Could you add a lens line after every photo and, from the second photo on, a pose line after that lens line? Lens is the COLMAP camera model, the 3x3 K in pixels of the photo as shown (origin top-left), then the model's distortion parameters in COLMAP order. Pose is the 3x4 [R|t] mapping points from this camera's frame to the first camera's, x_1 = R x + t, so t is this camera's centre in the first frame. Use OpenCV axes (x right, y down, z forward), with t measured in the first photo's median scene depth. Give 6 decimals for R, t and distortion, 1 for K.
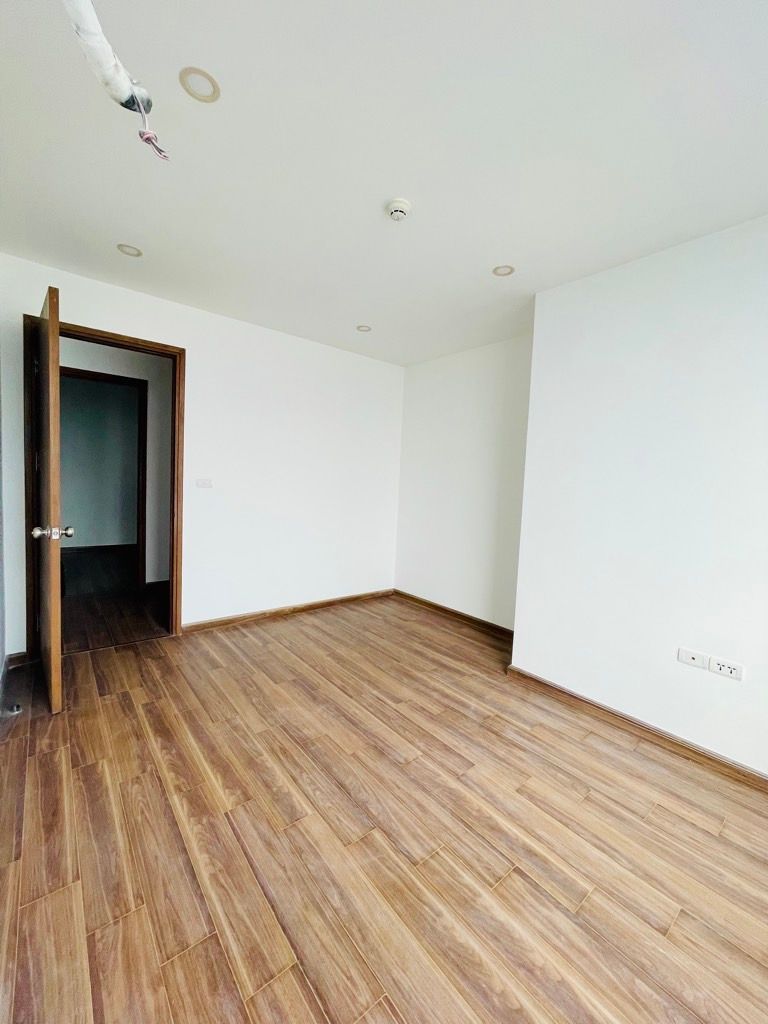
lens RADIAL K [[410.4, 0, 384.2], [0, 410.4, 510.1], [0, 0, 1]] dist [0.001991, -0.001985]
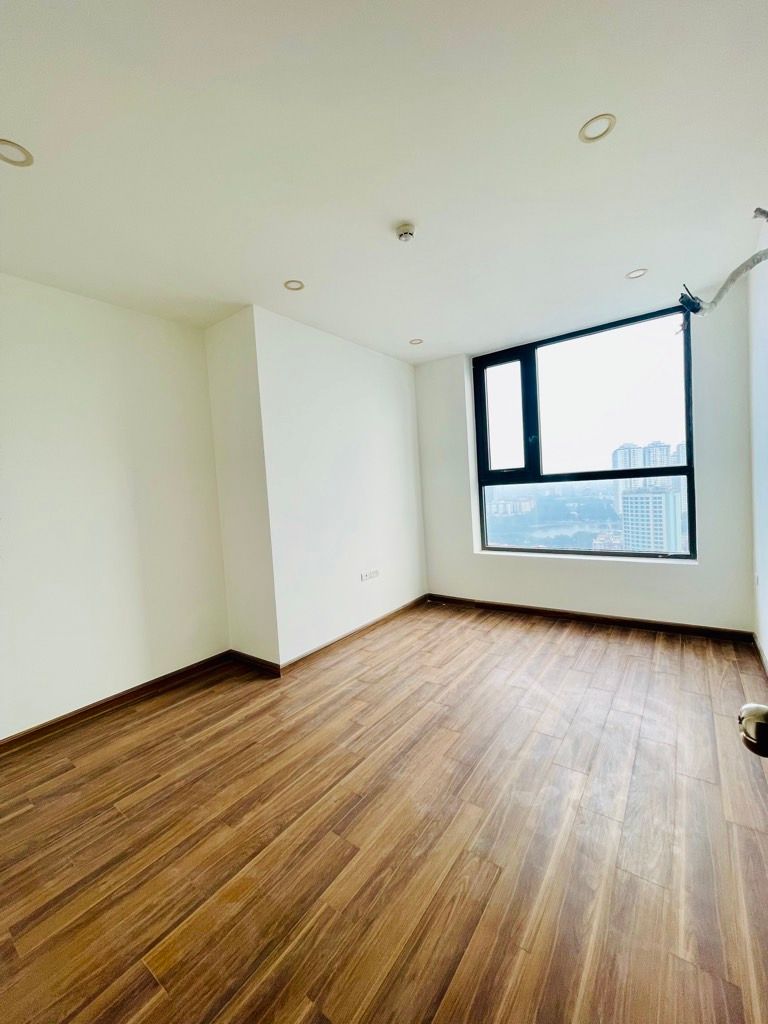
lens RADIAL K [[410.4, 0, 382.6], [0, 410.4, 510.9], [0, 0, 1]] dist [0.001991, -0.001985]
pose [[-0.240638, -0.084497, 0.966930, -0.802931], [0.122978, 0.985521, 0.116727, -0.098064], [-0.962793, 0.147000, -0.226763, 1.066396]]
